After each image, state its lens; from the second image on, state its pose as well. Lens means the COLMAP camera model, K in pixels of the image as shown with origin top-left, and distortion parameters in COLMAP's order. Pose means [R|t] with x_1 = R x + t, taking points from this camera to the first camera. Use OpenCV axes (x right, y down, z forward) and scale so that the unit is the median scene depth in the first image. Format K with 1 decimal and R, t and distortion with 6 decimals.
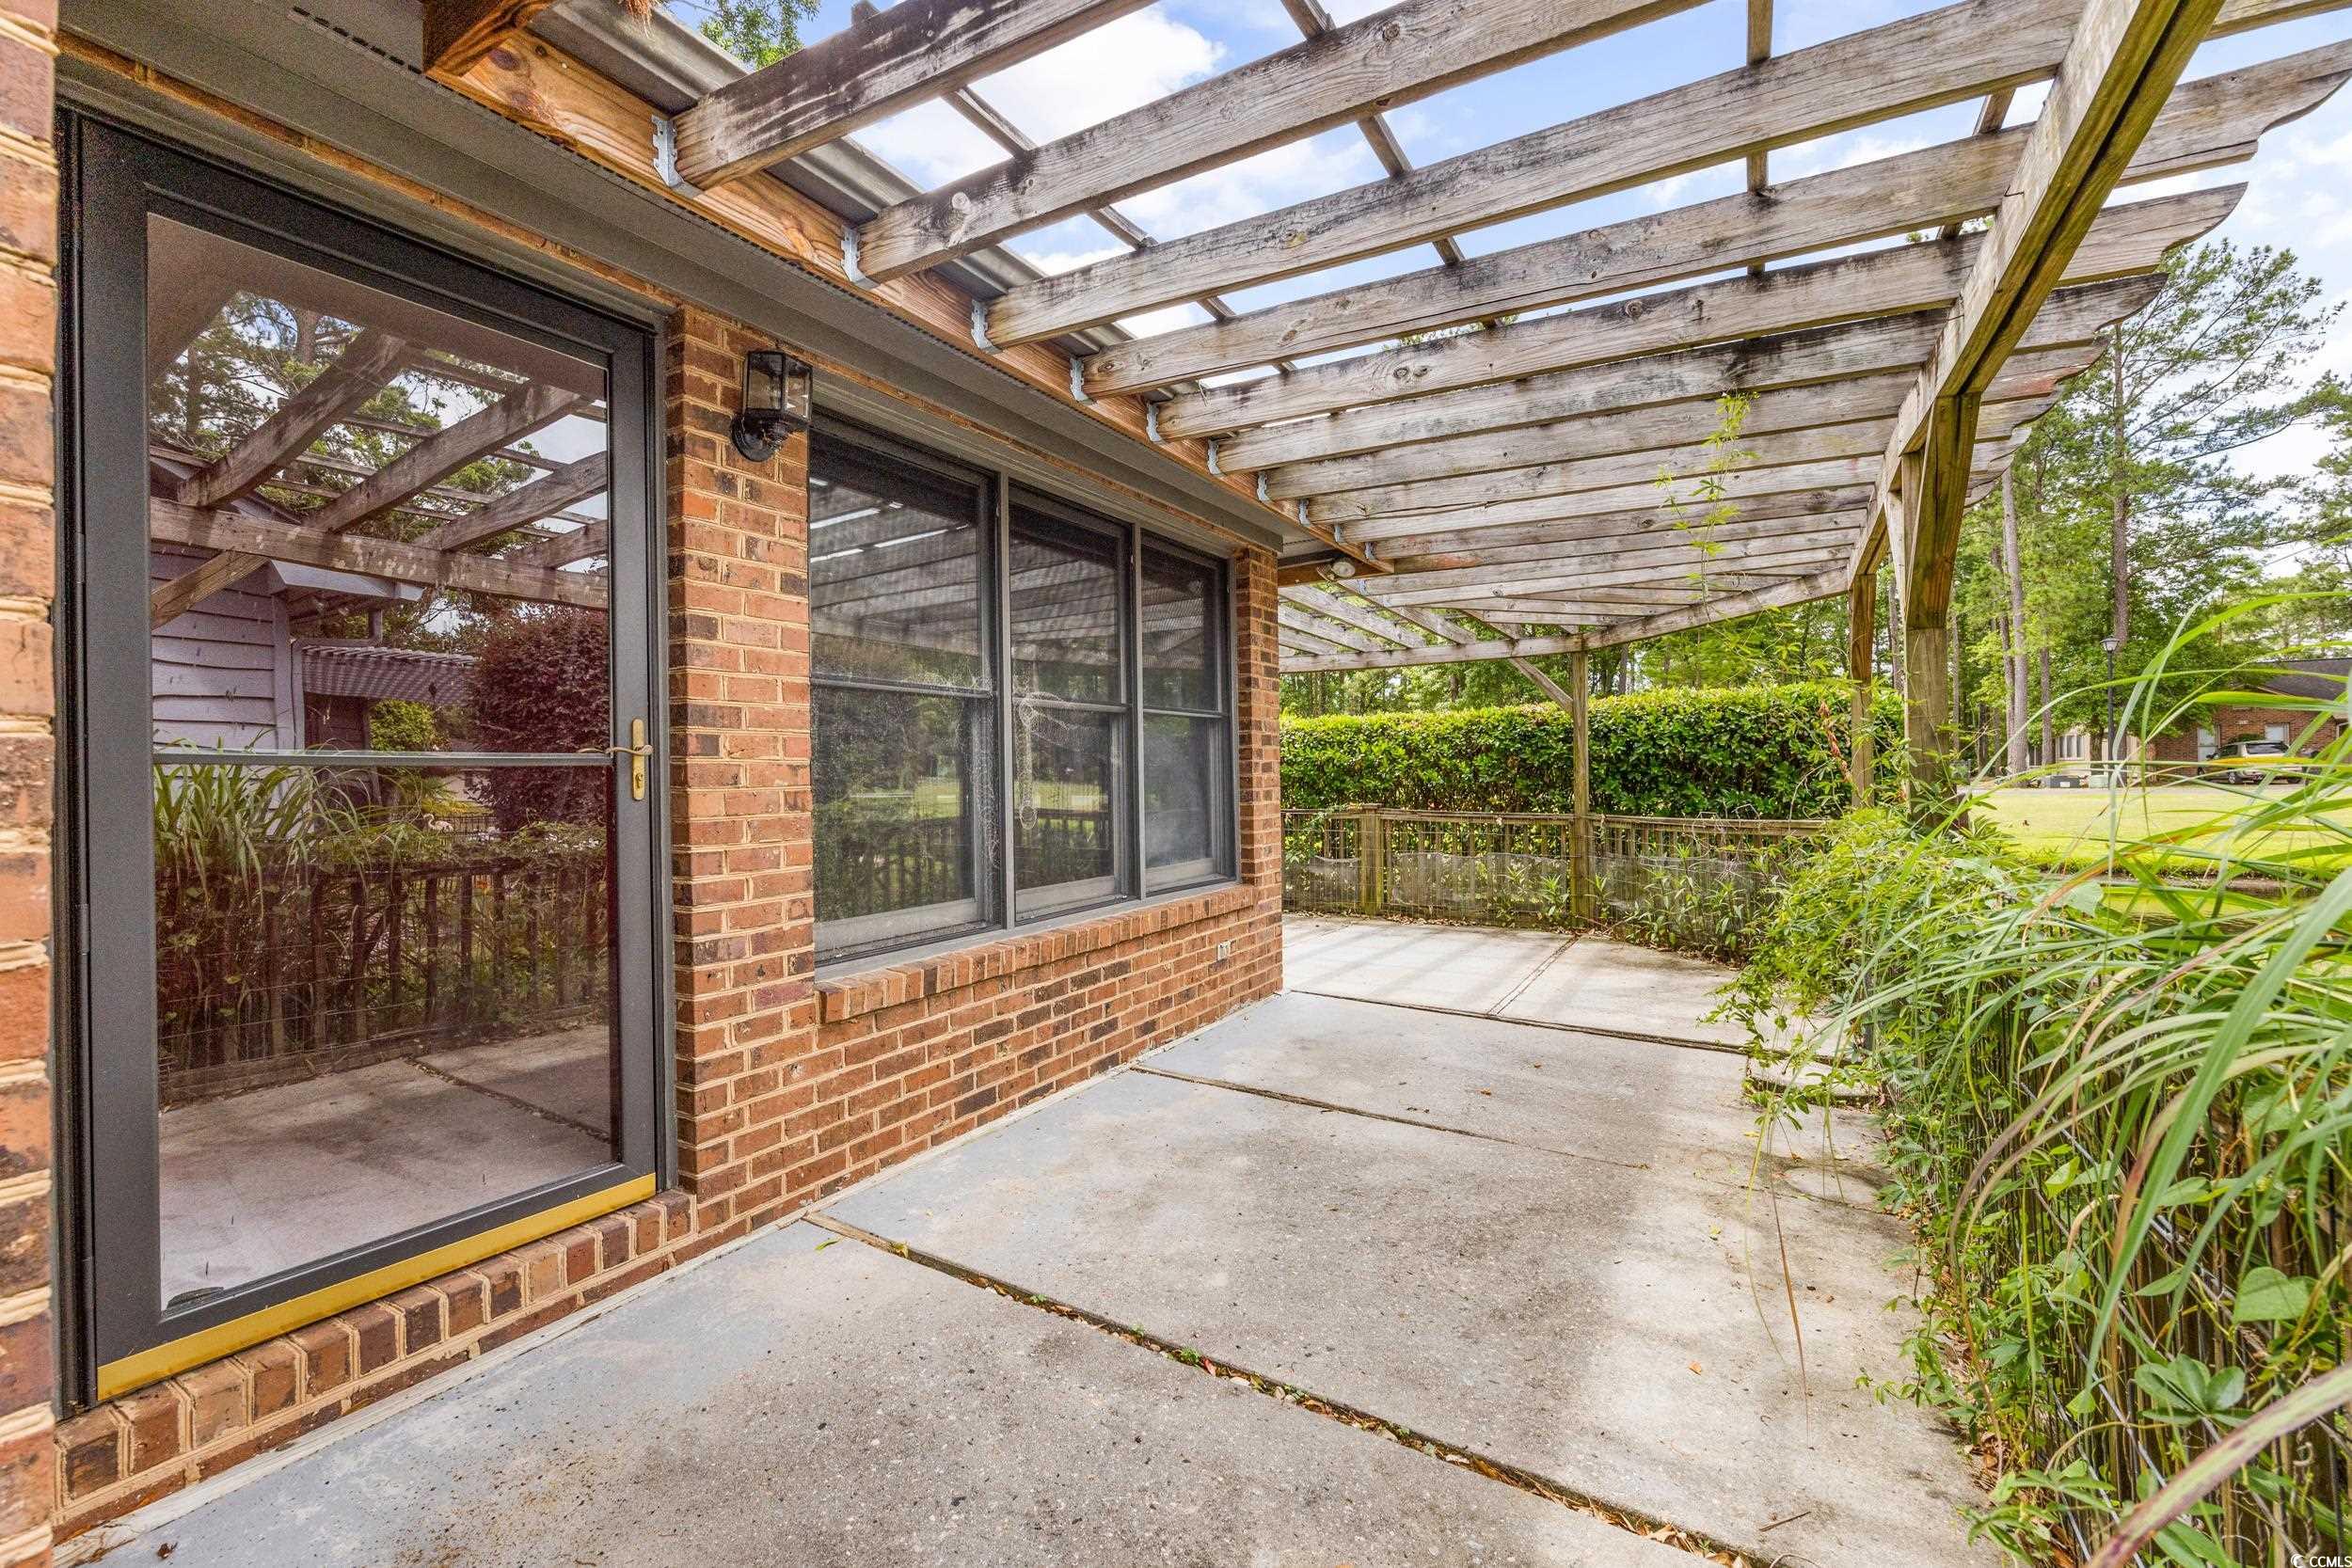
lens RADIAL K [[938.7, 0, 1170.5], [0, 938.7, 785.2], [0, 0, 1]] dist [-0.002092, -0.001318]
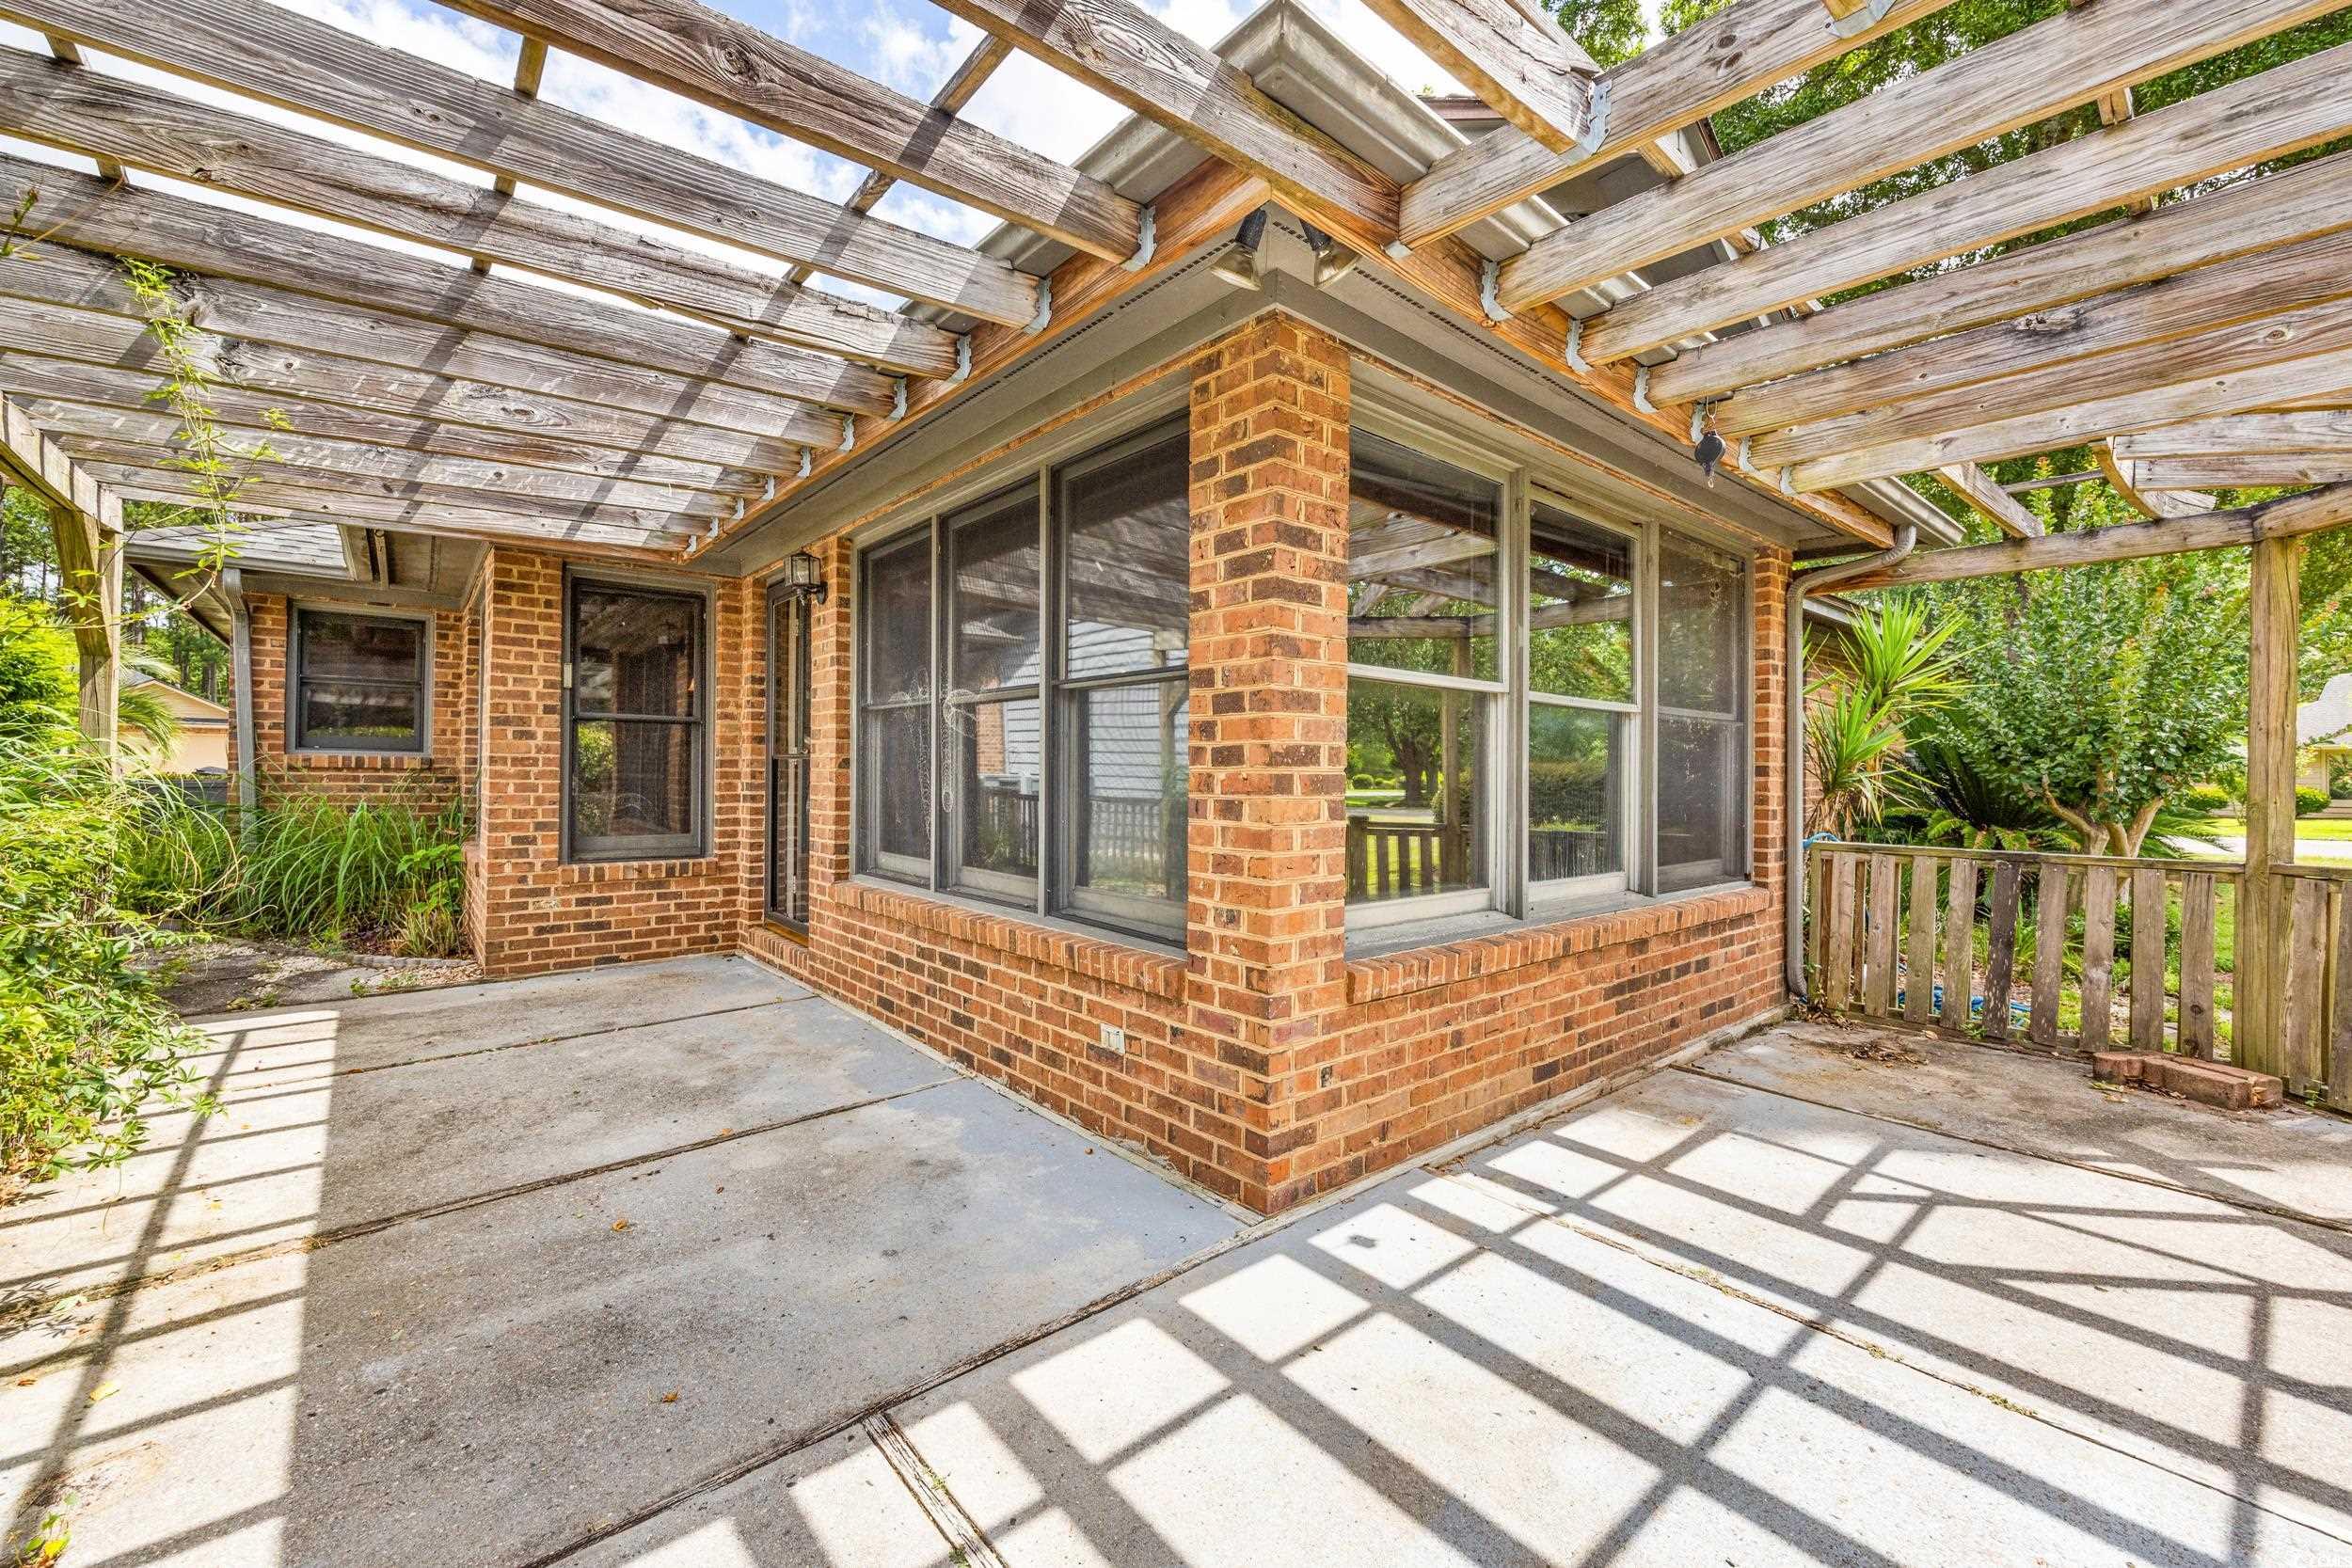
lens RADIAL K [[938.7, 0, 1170.5], [0, 938.7, 785.2], [0, 0, 1]] dist [-0.002092, -0.001318]
pose [[-0.295630, 0.012678, -0.955218, 0.773896], [-0.028964, 0.999333, 0.022227, -0.017028], [0.954863, 0.034238, -0.295066, 1.429937]]
